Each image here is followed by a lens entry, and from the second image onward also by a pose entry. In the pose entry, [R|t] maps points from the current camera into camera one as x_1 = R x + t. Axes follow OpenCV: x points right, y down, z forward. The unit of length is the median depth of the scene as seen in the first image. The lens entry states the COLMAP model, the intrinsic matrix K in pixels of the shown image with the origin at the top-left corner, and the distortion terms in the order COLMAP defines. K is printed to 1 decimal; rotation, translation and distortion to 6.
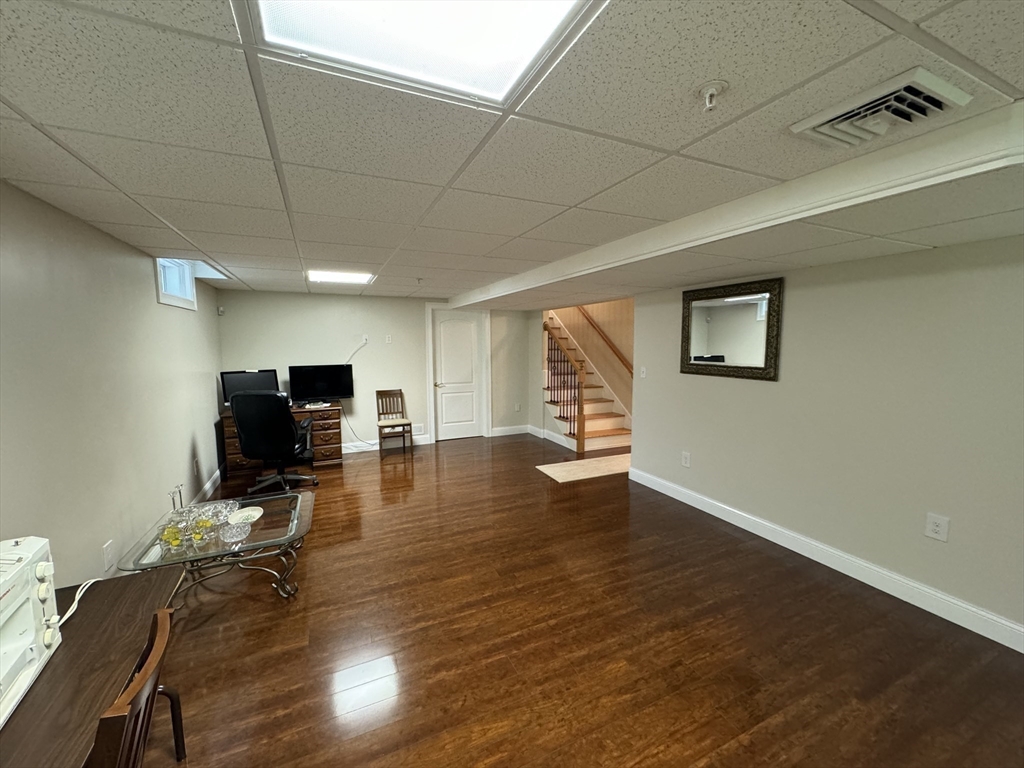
lens RADIAL K [[409.4, 0, 512.0], [0, 409.4, 384.0], [0, 0, 1]] dist [0.001697, 0.000057]
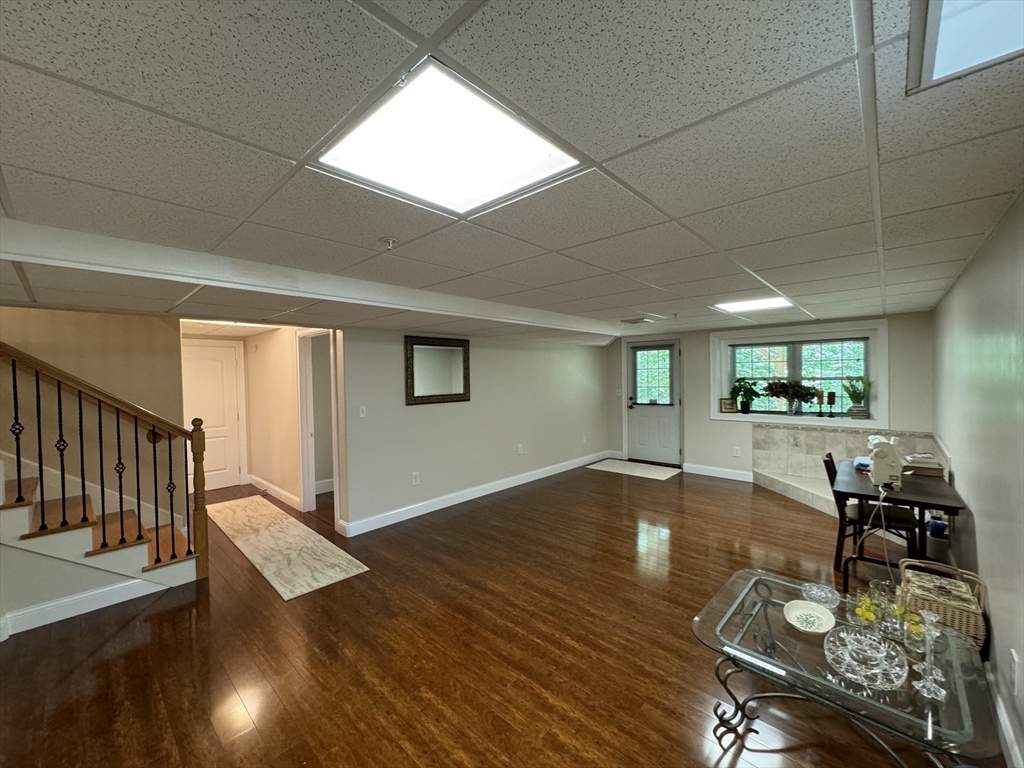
lens RADIAL K [[409.4, 0, 512.0], [0, 409.4, 384.0], [0, 0, 1]] dist [0.001697, 0.000057]
pose [[-0.384726, -0.004054, 0.923022, -0.808220], [0.113603, 0.992180, 0.051709, -0.119963], [-0.916013, 0.124752, -0.381257, 1.238633]]
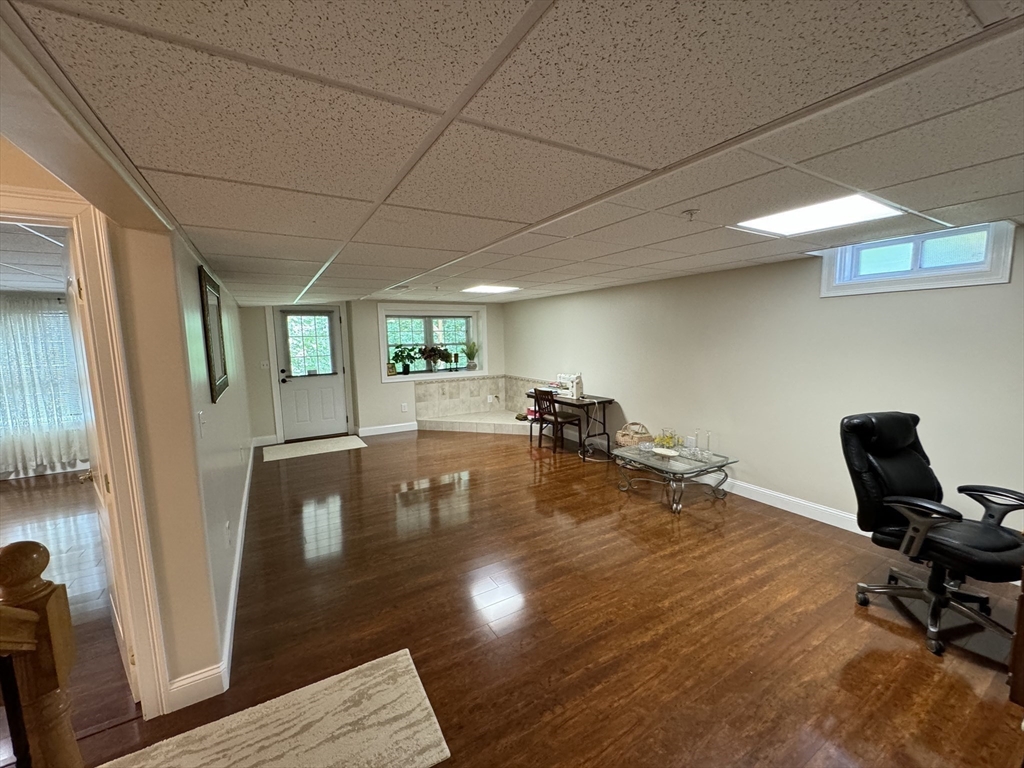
lens RADIAL K [[409.4, 0, 512.0], [0, 409.4, 384.0], [0, 0, 1]] dist [0.001697, 0.000057]
pose [[-0.993712, 0.038520, -0.105131, 0.040790], [0.014438, 0.975202, 0.220845, -0.190980], [0.111031, 0.217939, -0.969626, 1.723853]]
